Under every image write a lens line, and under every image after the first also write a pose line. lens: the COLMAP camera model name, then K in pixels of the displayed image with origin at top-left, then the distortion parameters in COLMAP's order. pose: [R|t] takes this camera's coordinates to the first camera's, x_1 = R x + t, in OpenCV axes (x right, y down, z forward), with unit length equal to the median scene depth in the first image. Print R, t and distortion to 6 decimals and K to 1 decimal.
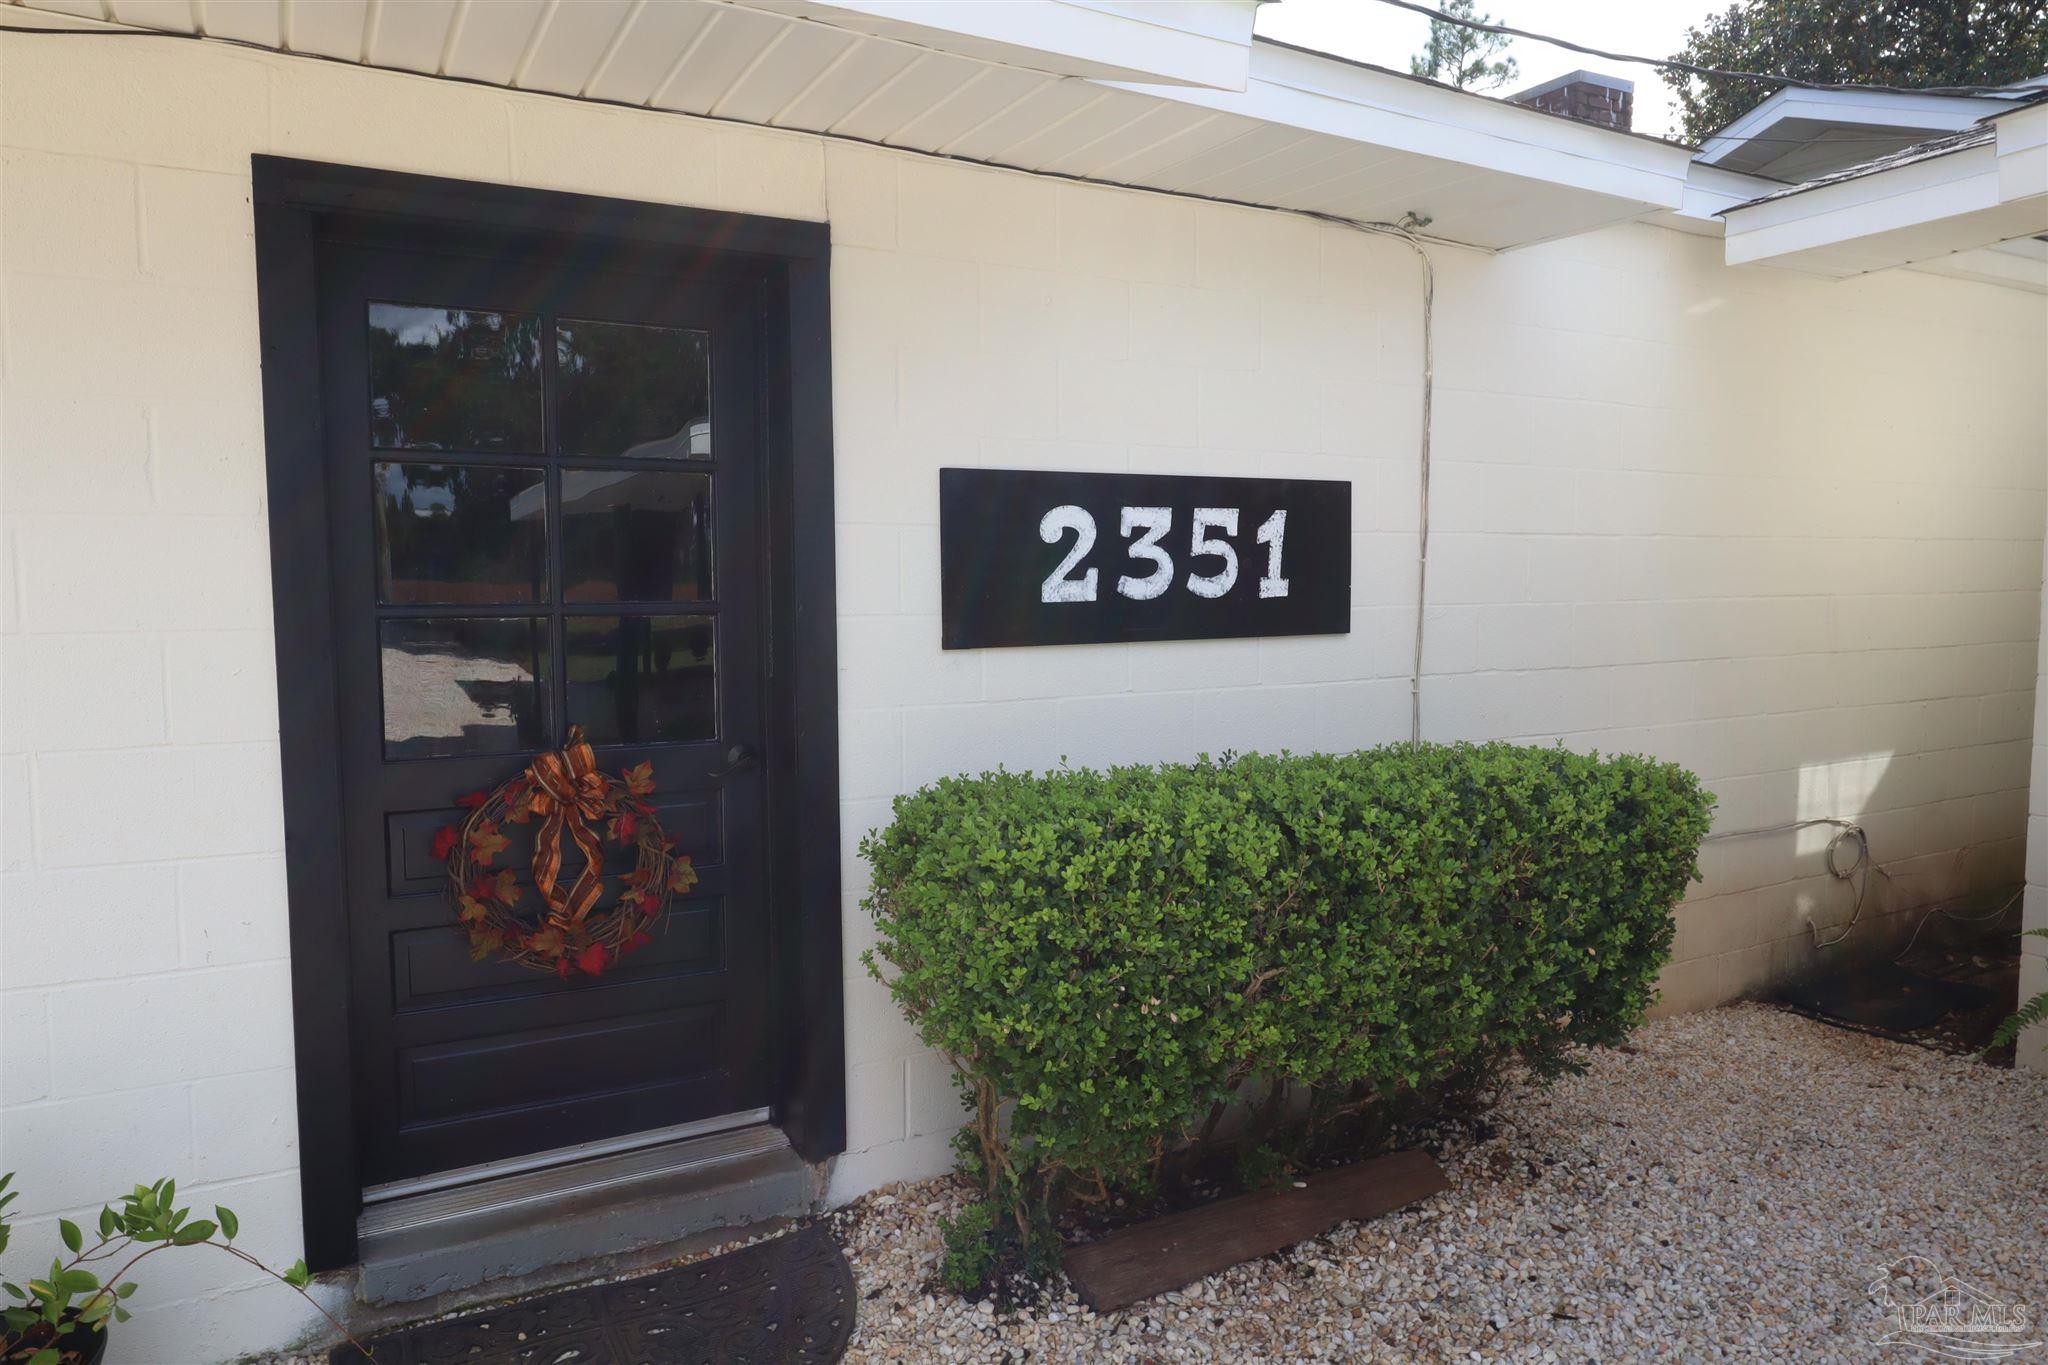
lens RADIAL K [[1376.5, 0, 1024.0], [0, 1376.5, 682.5], [0, 0, 1]] dist [-0.001568, -0.000260]
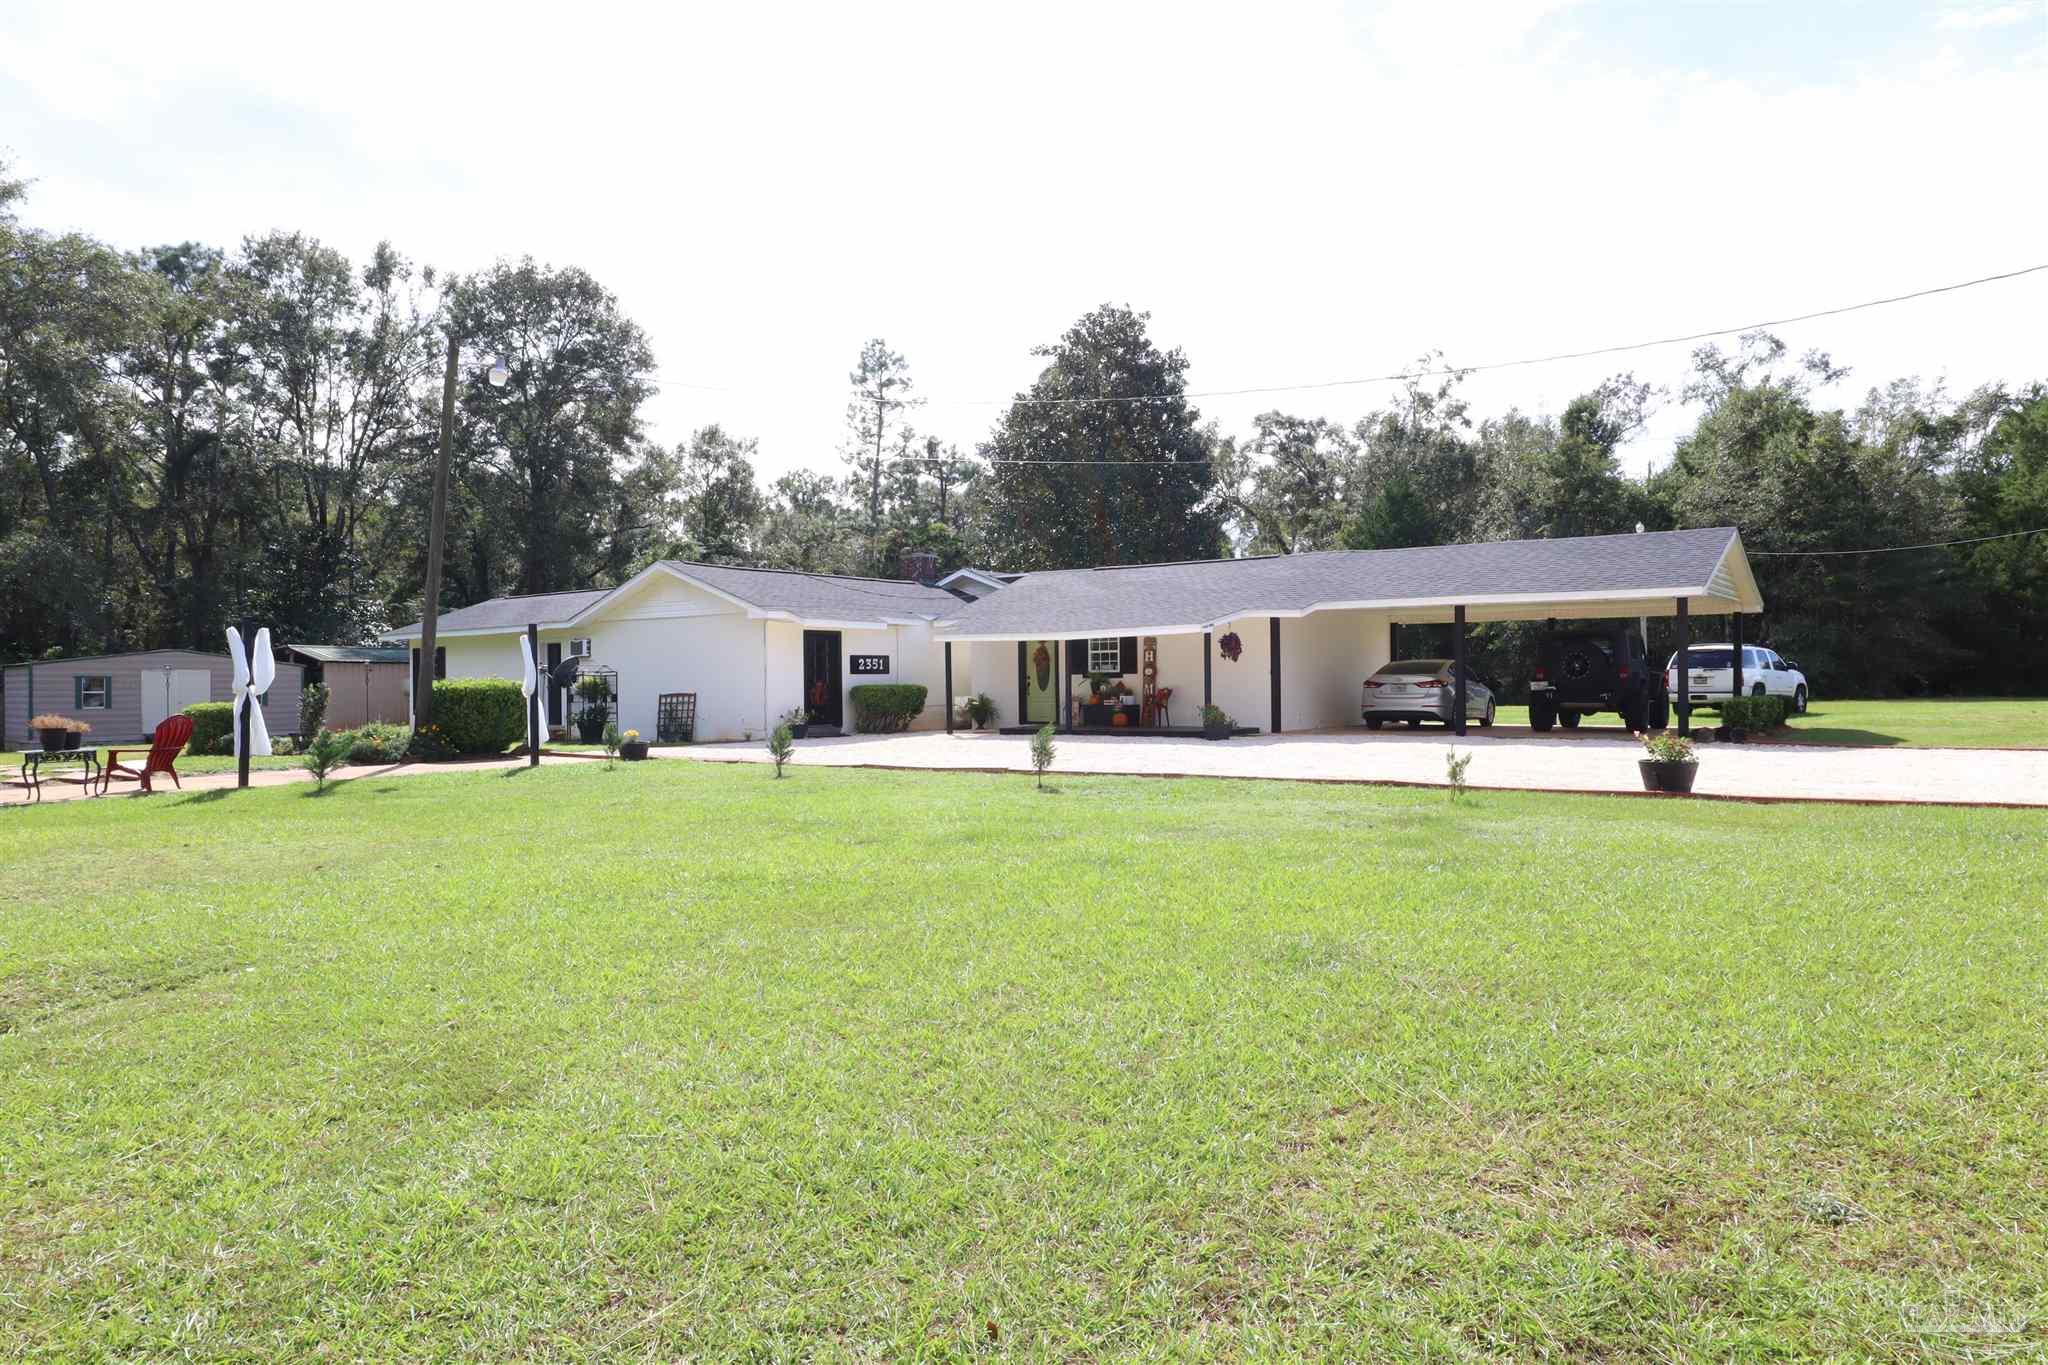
lens RADIAL K [[1263.6, 0, 1024.0], [0, 1263.6, 682.5], [0, 0, 1]] dist [-0.044541, 0.003177]
pose [[0.913129, -0.005152, 0.407639, -2.284607], [0.035599, 0.997108, -0.067141, 0.597784], [-0.406114, 0.075820, 0.910672, -6.715723]]
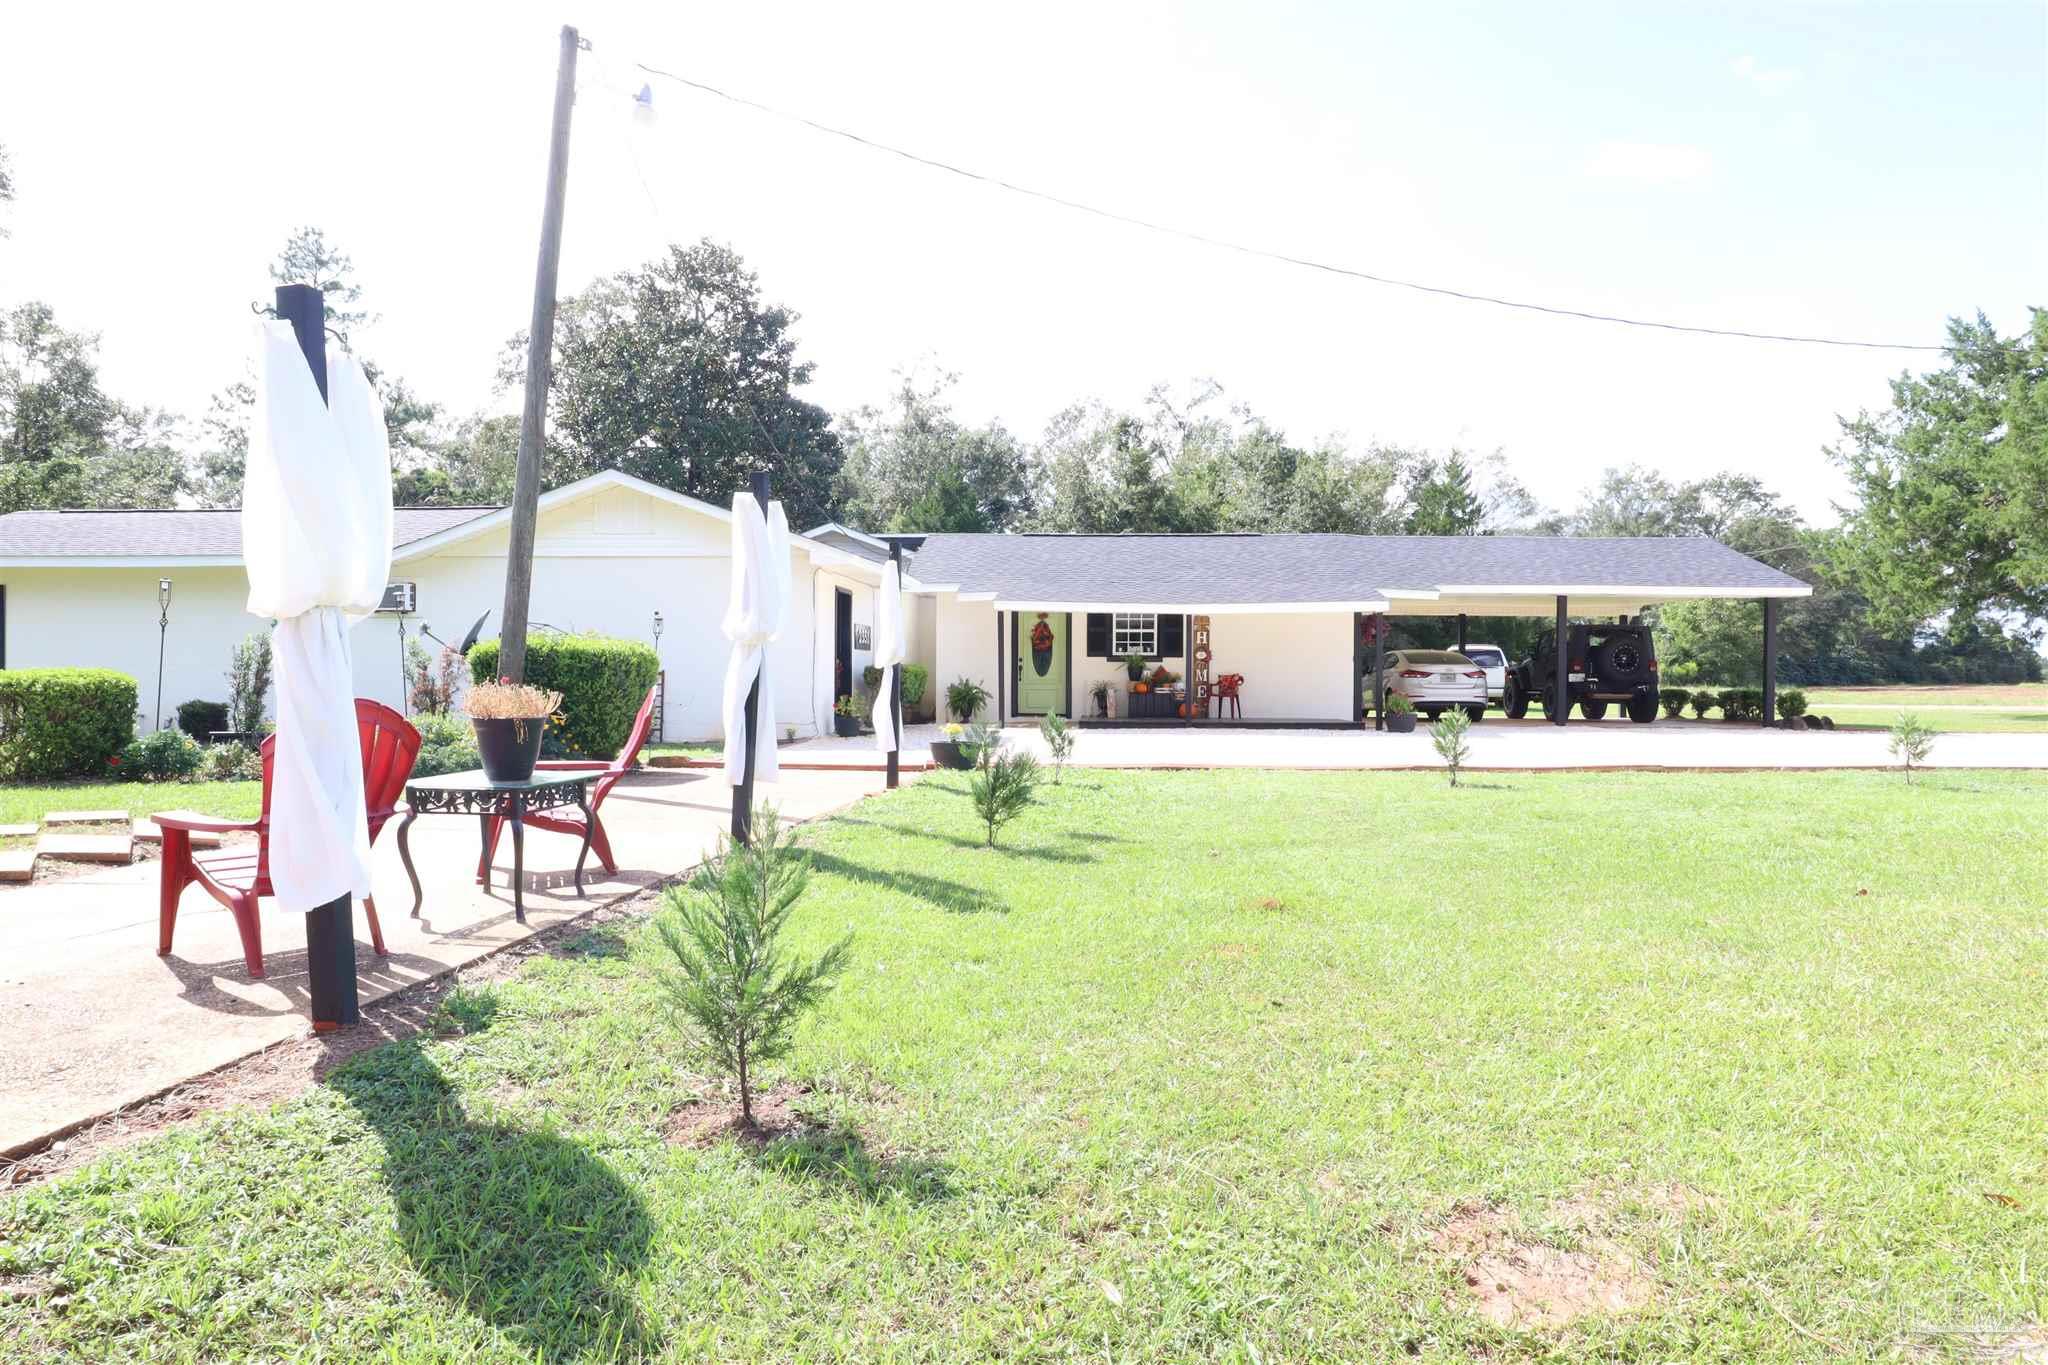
lens RADIAL K [[1263.6, 0, 1024.0], [0, 1263.6, 682.5], [0, 0, 1]] dist [-0.044541, 0.003177]
pose [[0.545246, 0.005317, 0.838259, -4.528456], [0.052270, 0.997818, -0.040328, 0.409792], [-0.836645, 0.065804, 0.543778, -2.935756]]
